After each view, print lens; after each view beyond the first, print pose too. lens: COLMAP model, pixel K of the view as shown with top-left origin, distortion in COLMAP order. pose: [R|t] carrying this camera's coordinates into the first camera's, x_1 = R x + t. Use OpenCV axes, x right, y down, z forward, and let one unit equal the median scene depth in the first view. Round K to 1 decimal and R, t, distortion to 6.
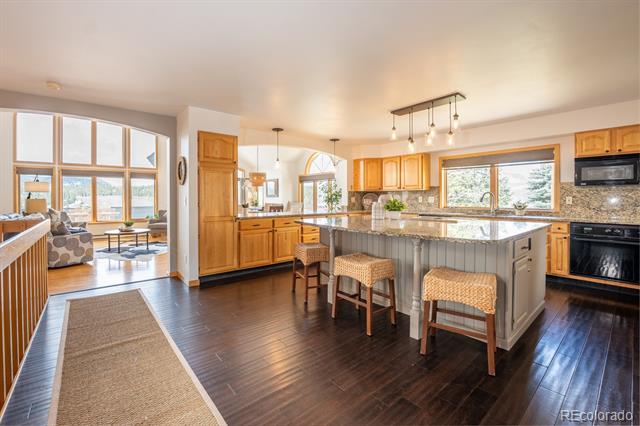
lens RADIAL K [[274.0, 0, 311.8], [0, 274.0, 199.7], [0, 0, 1]] dist [-0.021547, 0.000167]
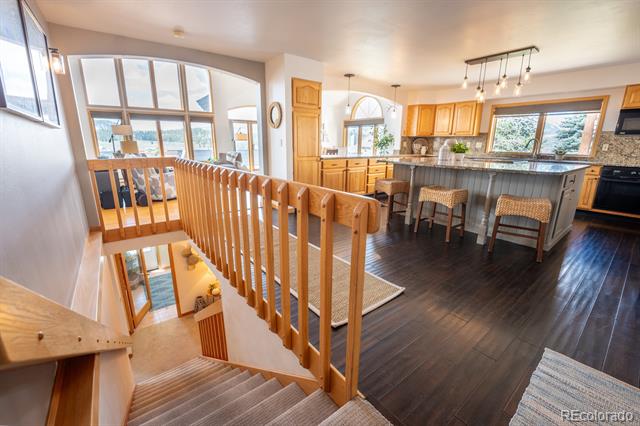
lens RADIAL K [[267.3, 0, 332.0], [0, 267.3, 212.9], [0, 0, 1]] dist [-0.021994, 0.000503]
pose [[0.999934, 0.011475, -0.000840, -0.205561], [-0.010923, 0.969681, 0.244129, 0.013998], [0.003616, -0.244103, 0.969742, -0.156651]]
